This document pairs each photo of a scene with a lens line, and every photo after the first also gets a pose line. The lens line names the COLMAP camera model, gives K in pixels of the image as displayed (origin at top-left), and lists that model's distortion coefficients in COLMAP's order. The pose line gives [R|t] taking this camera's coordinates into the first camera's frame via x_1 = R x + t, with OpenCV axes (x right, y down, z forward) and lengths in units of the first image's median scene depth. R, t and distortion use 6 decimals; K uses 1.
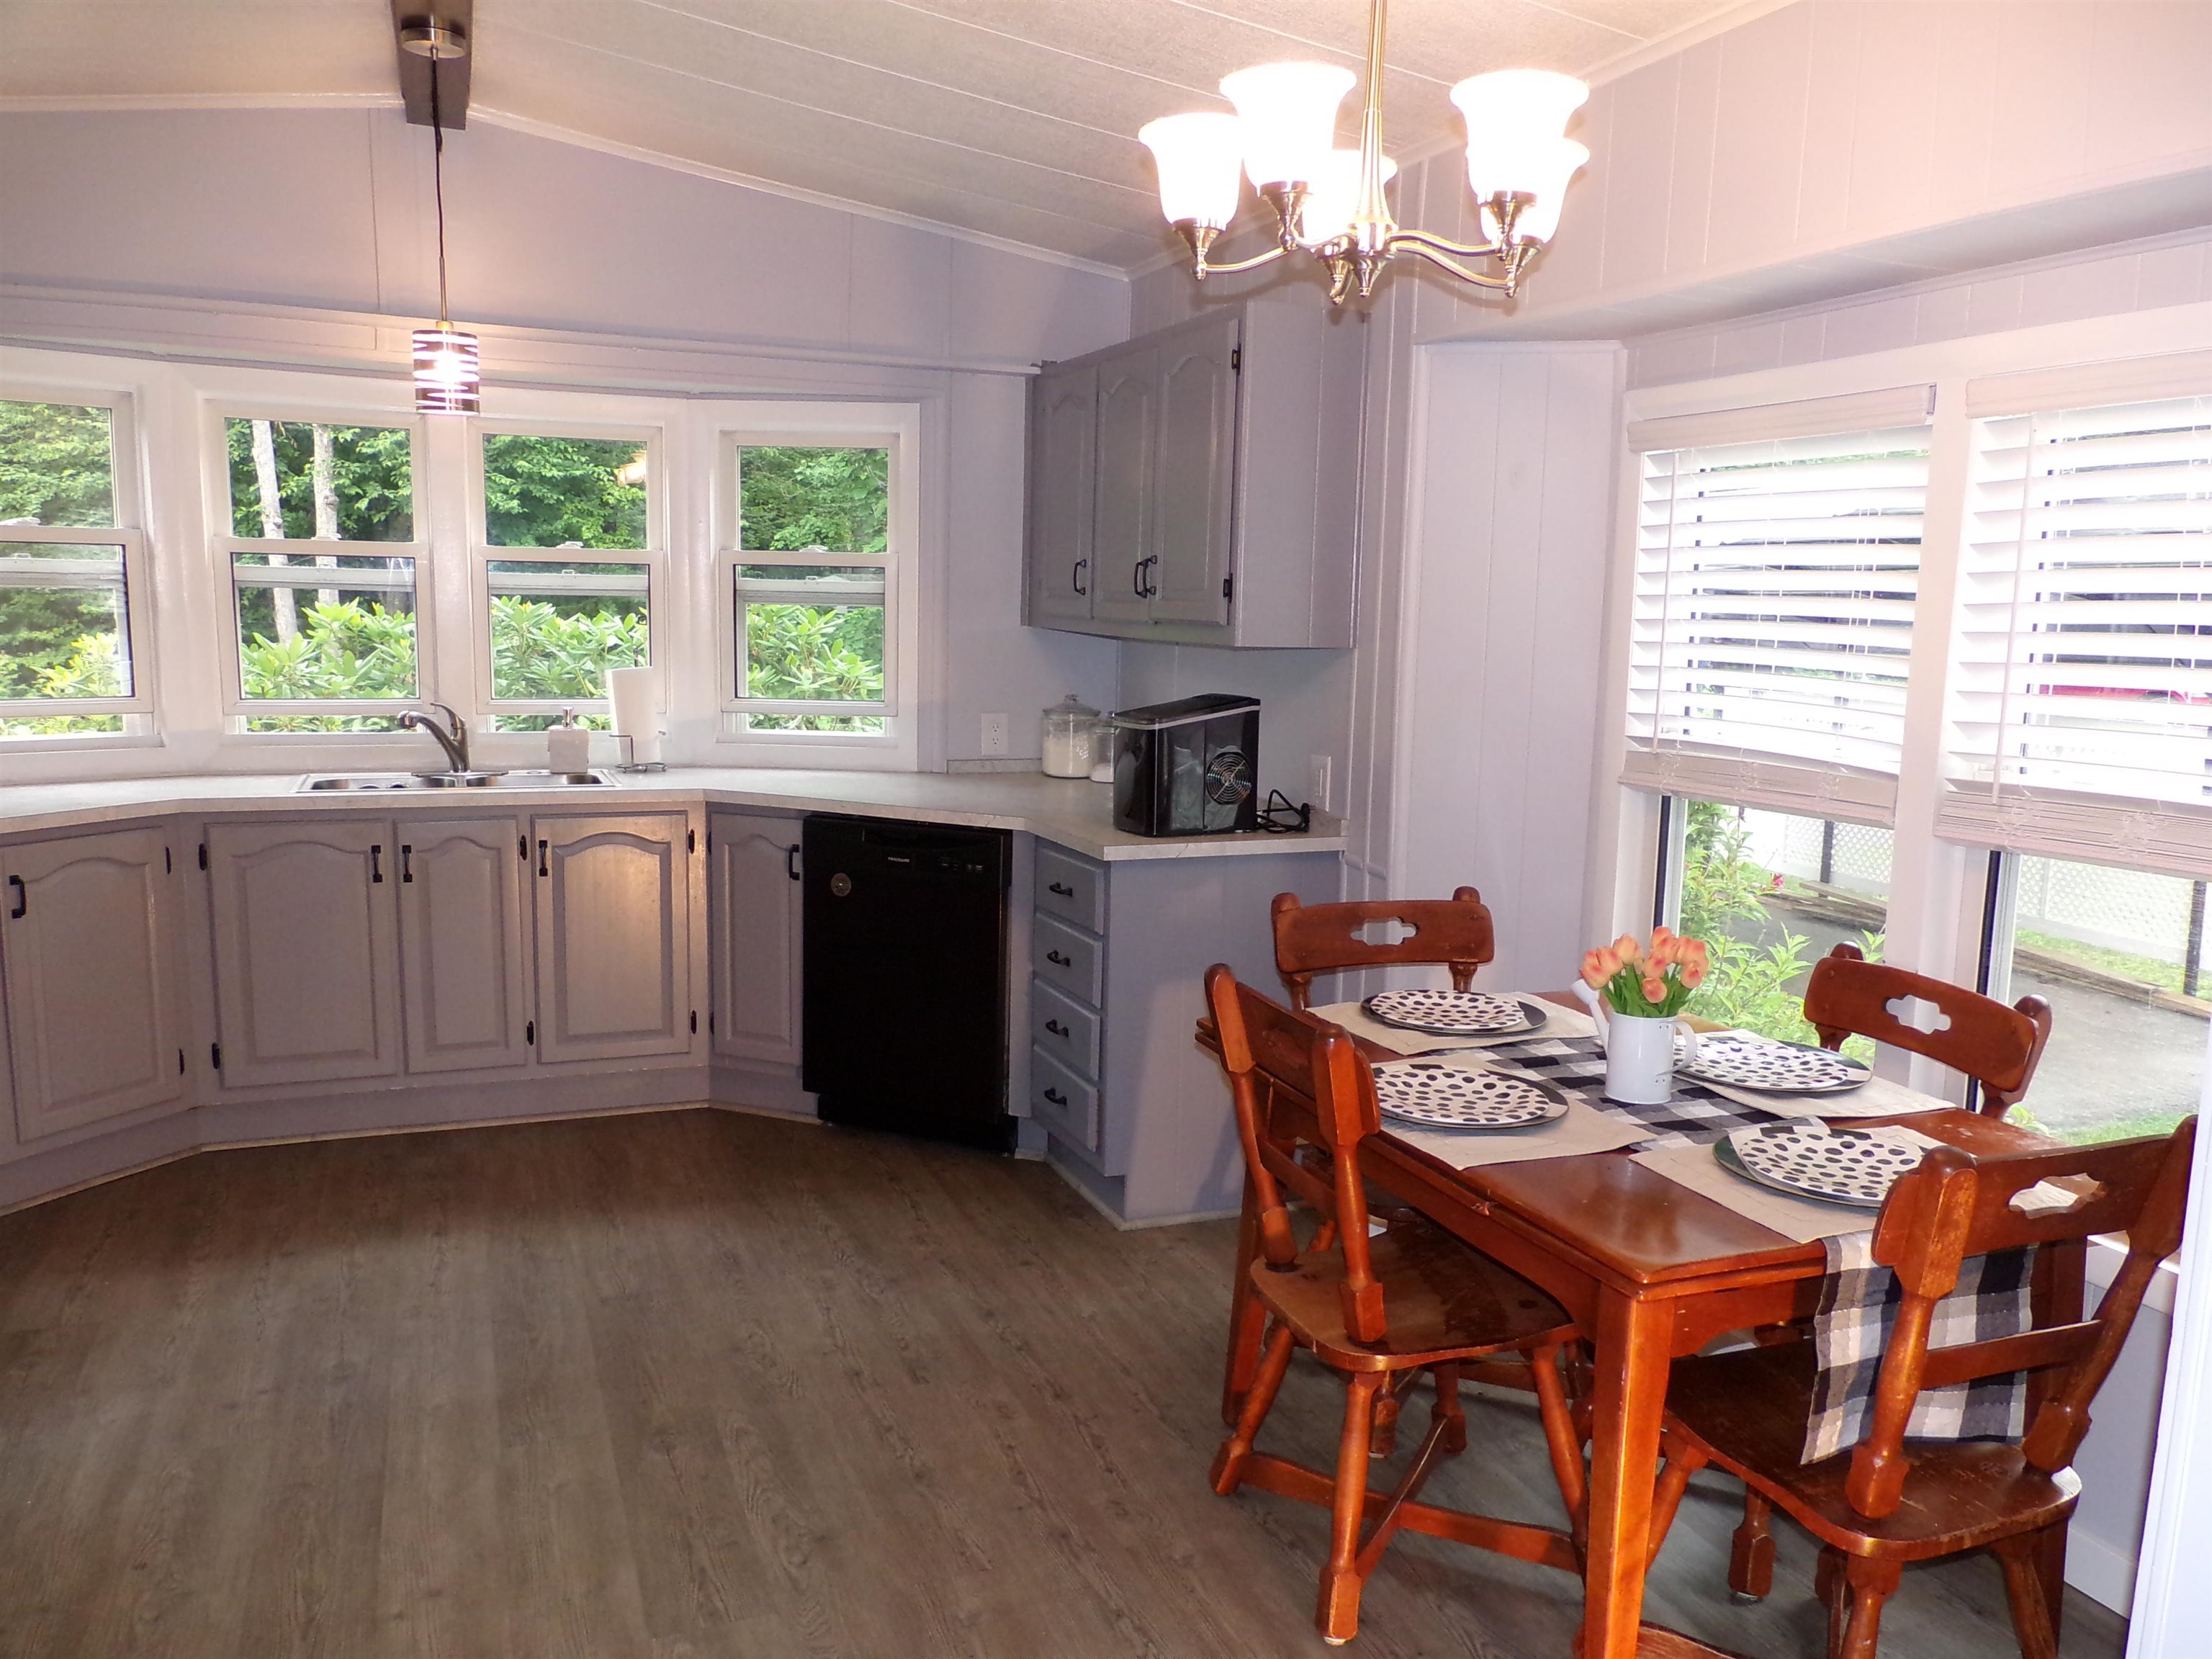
lens RADIAL K [[1697.2, 0, 1135.1], [0, 1697.2, 851.6], [0, 0, 1]] dist [-0.054601, 0.090353]
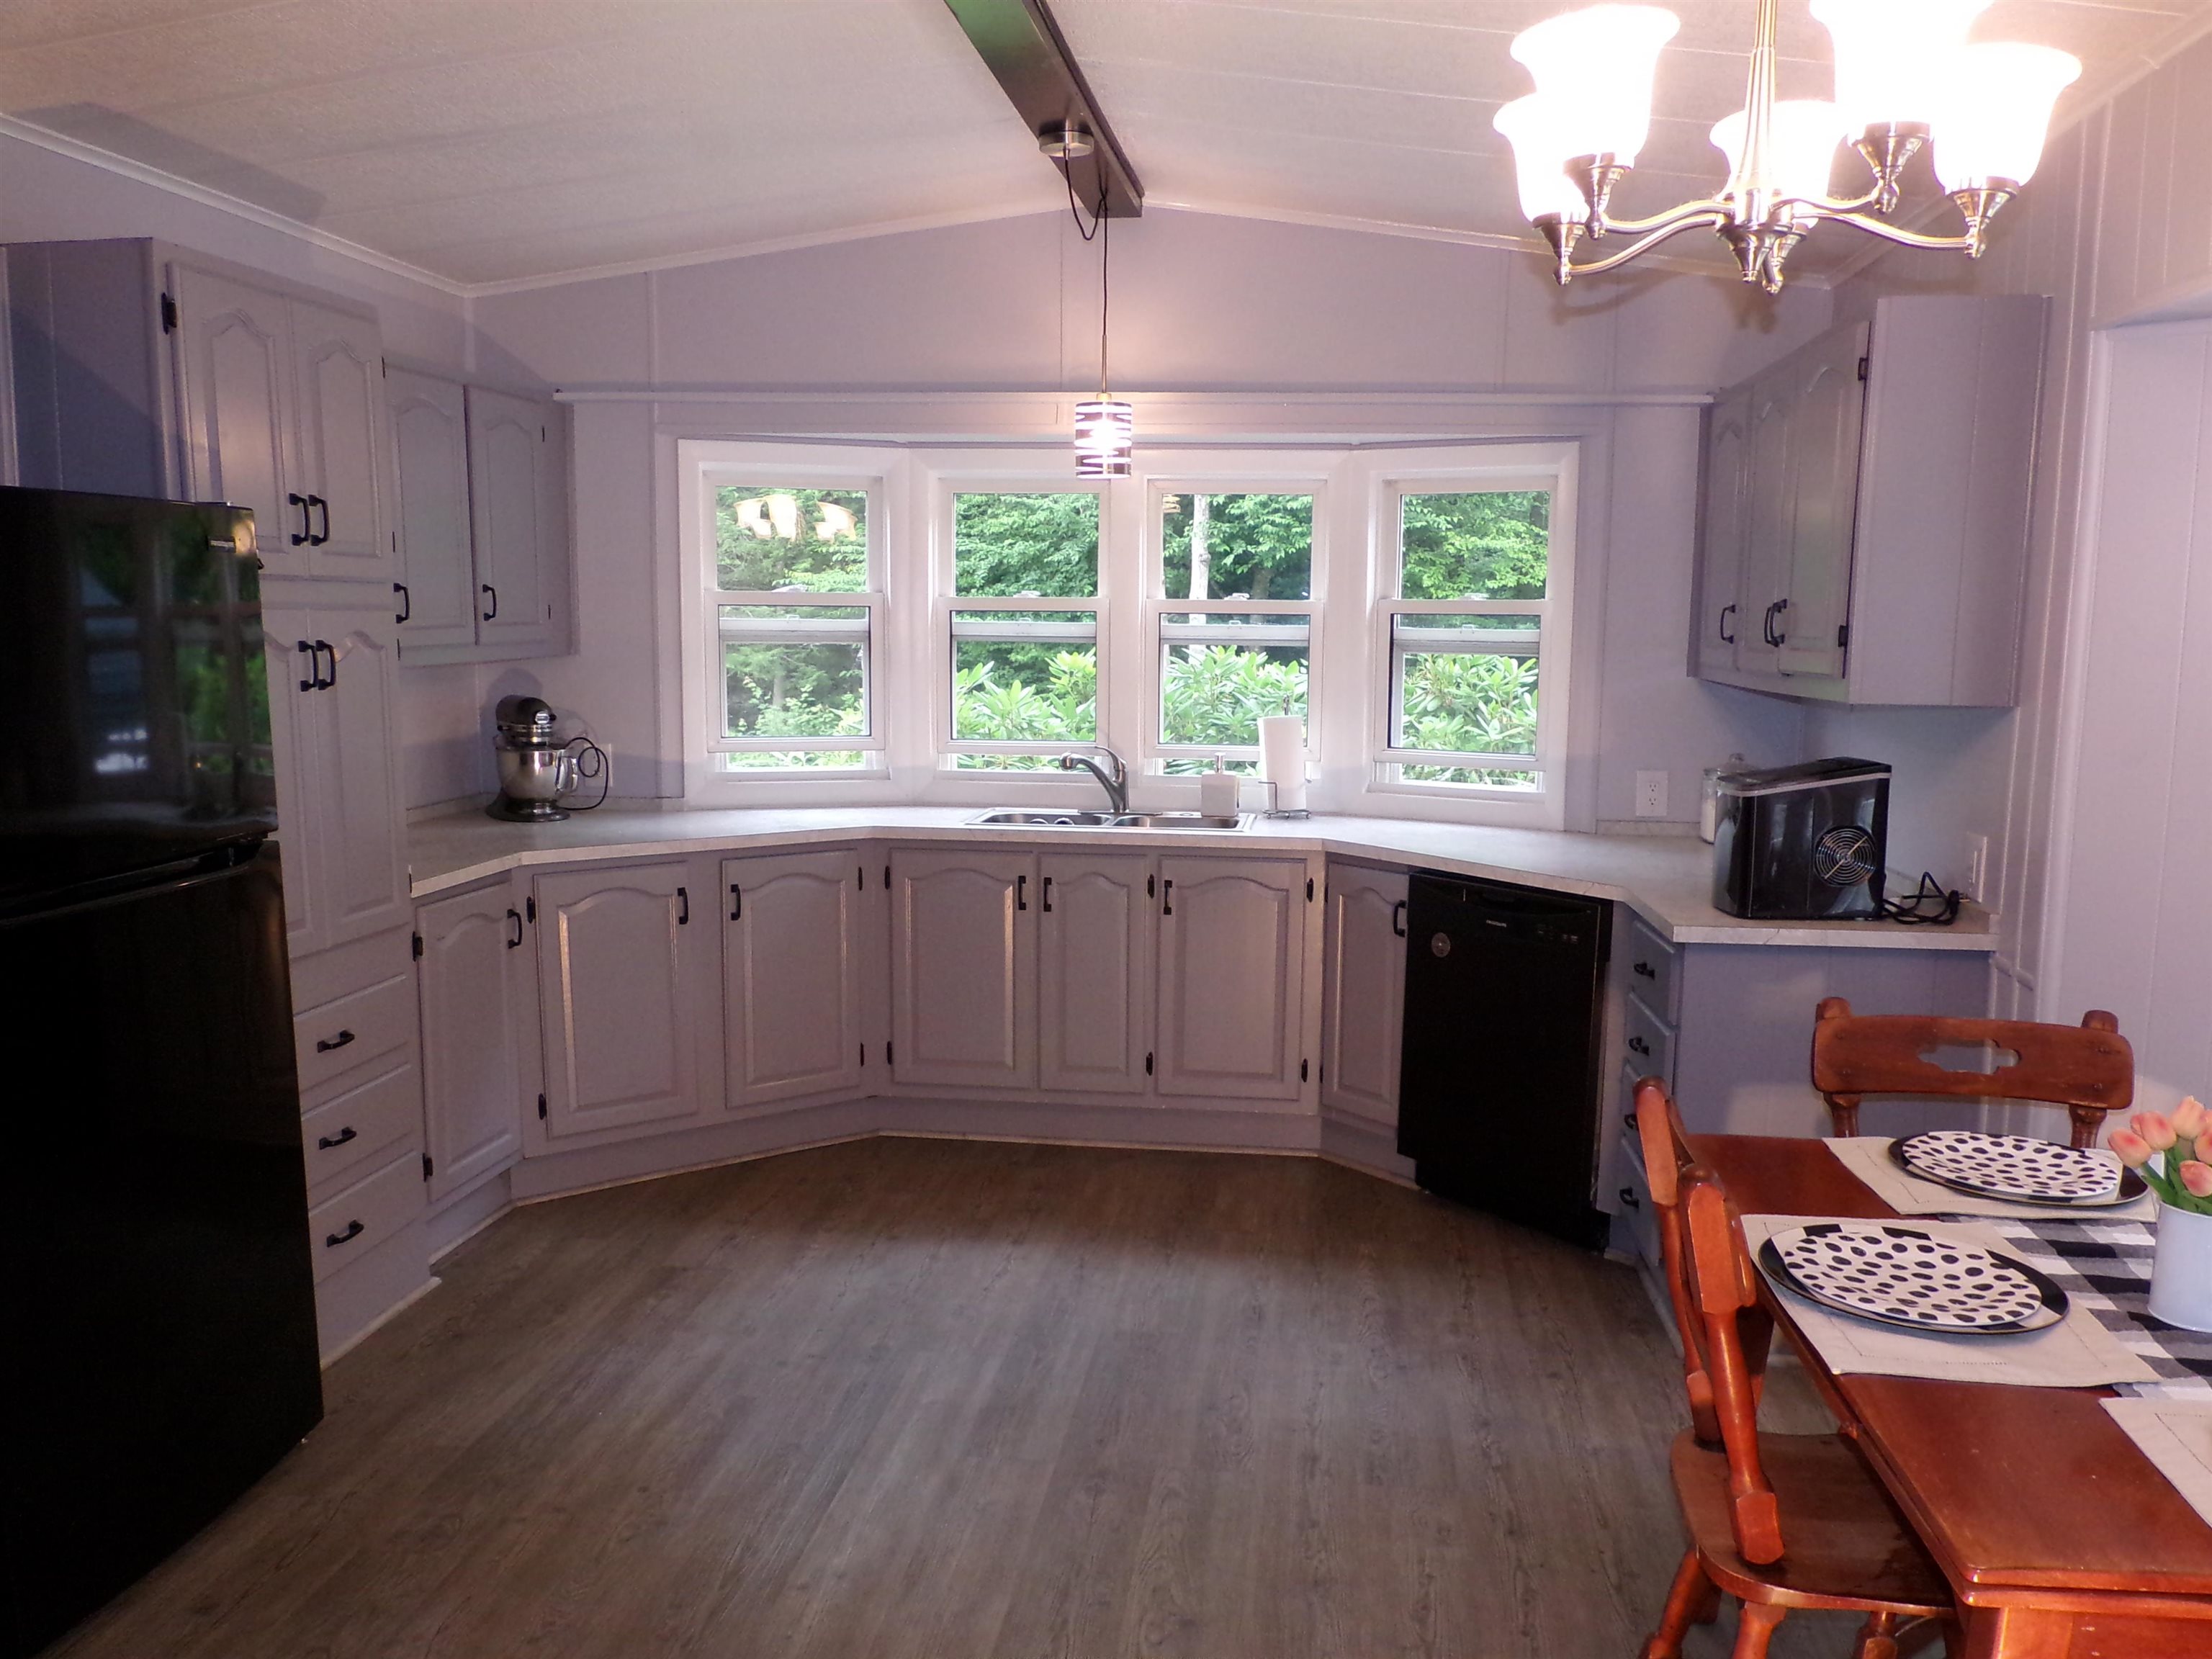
lens RADIAL K [[1693.8, 0, 1132.9], [0, 1693.8, 856.3], [0, 0, 1]] dist [-0.087532, 0.164466]
pose [[0.875310, 0.052224, -0.480733, 0.137401], [-0.063499, 0.997956, -0.007207, -0.013235], [0.479374, 0.036835, 0.876837, 0.077375]]
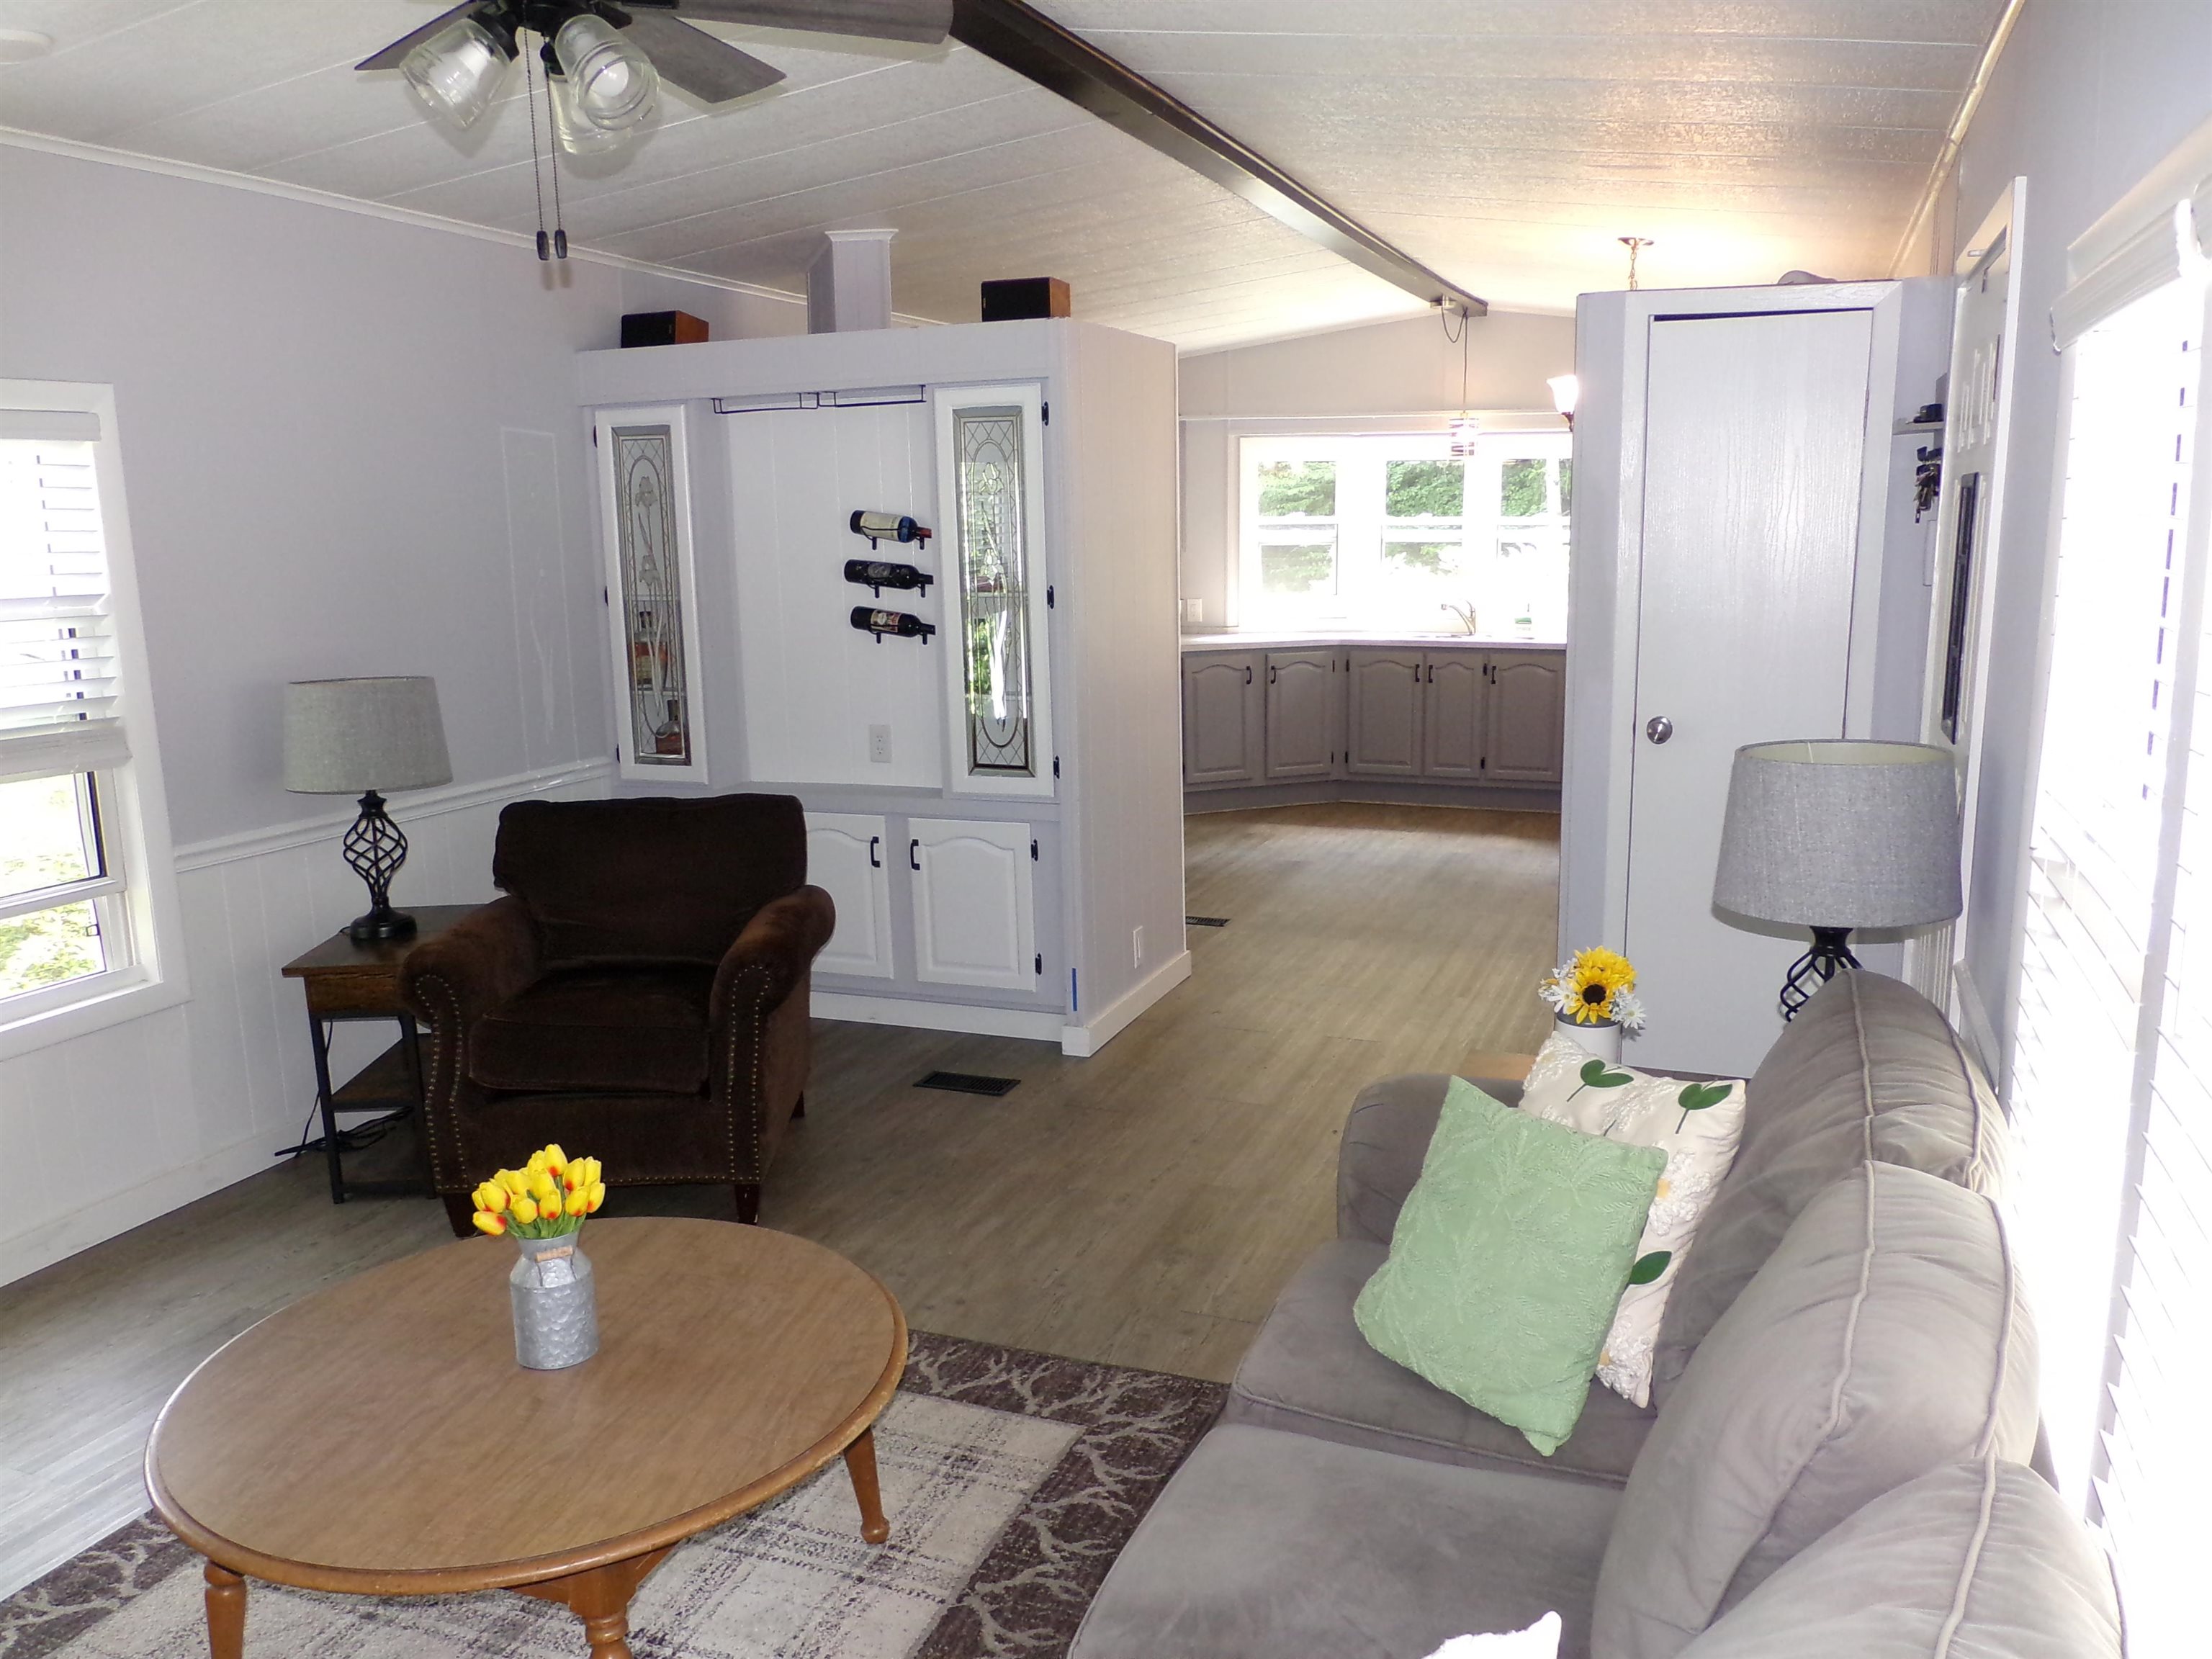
lens RADIAL K [[1693.8, 0, 1132.9], [0, 1693.8, 856.3], [0, 0, 1]] dist [-0.087532, 0.164466]
pose [[0.734557, 0.104157, -0.670506, 0.742168], [-0.076348, 0.994560, 0.070856, 0.115462], [0.674239, -0.000856, 0.738513, -0.817152]]
